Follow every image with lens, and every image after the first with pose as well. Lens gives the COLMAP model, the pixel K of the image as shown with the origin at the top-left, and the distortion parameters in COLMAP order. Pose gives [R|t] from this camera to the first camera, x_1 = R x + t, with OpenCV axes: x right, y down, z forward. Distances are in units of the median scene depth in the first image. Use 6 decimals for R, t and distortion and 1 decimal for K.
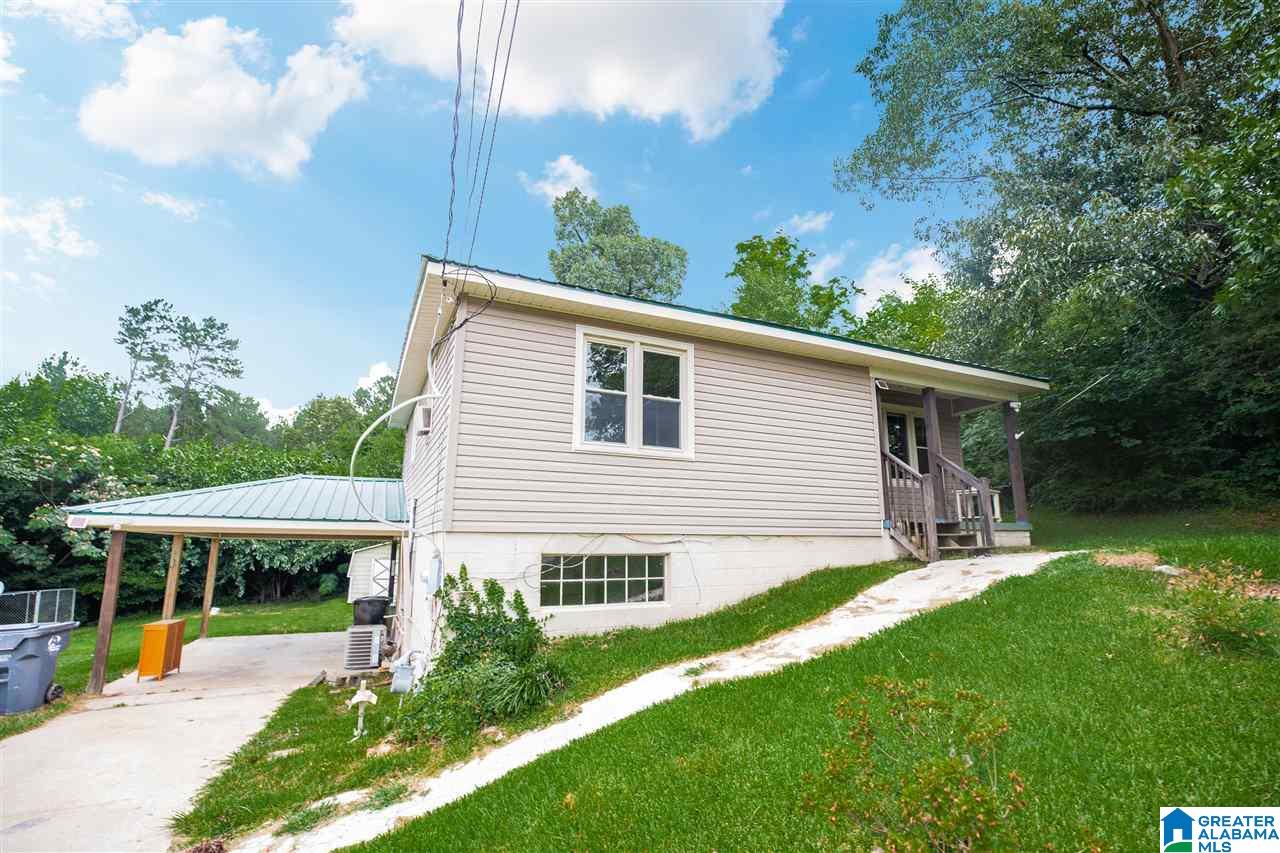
lens RADIAL K [[578.2, 0, 641.0], [0, 578.2, 429.6], [0, 0, 1]] dist [-0.000638, -0.001623]
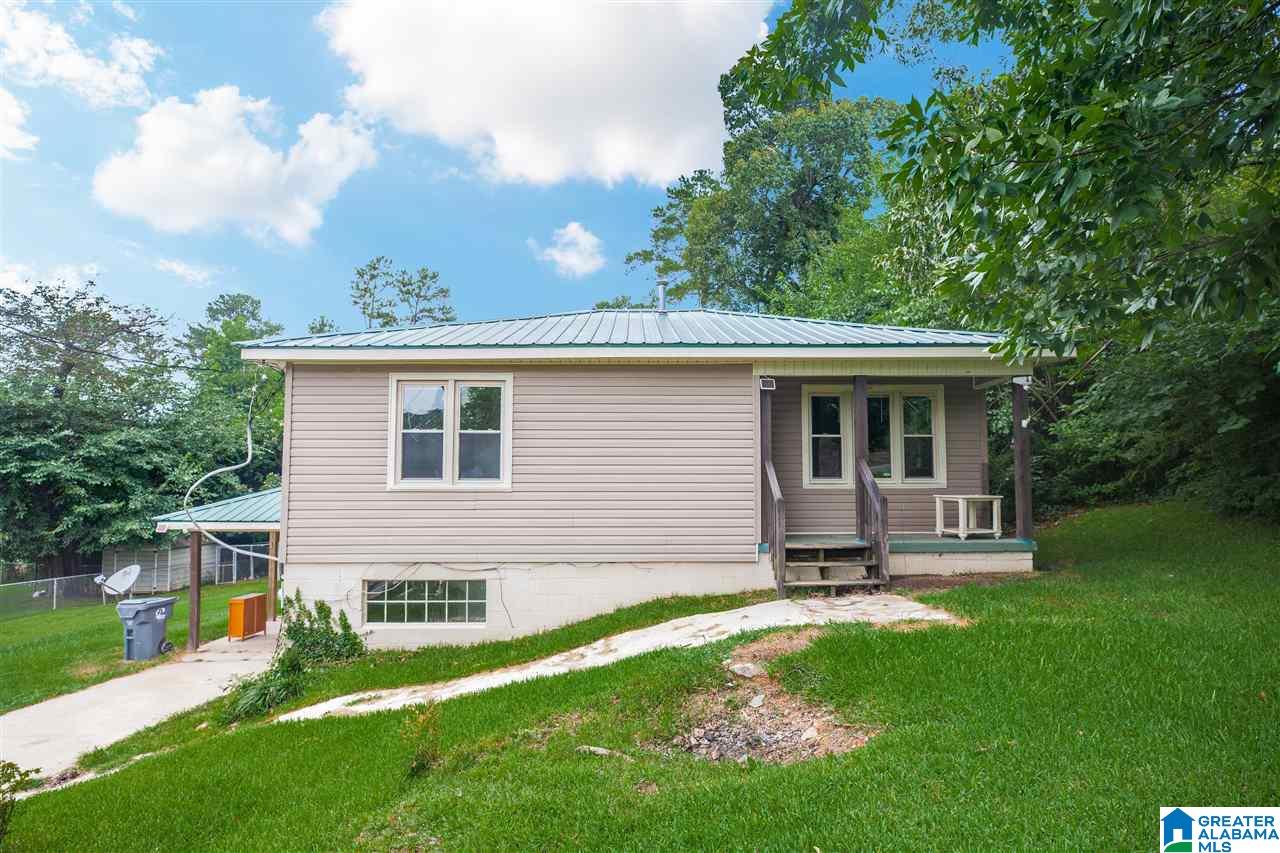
lens RADIAL K [[714.7, 0, 641.0], [0, 714.7, 425.7], [0, 0, 1]] dist [0.012998, 0.001066]
pose [[0.909562, -0.033047, -0.414253, 0.839918], [0.083948, 0.990894, 0.105274, -0.177689], [0.407002, -0.130529, 0.904053, -0.043281]]
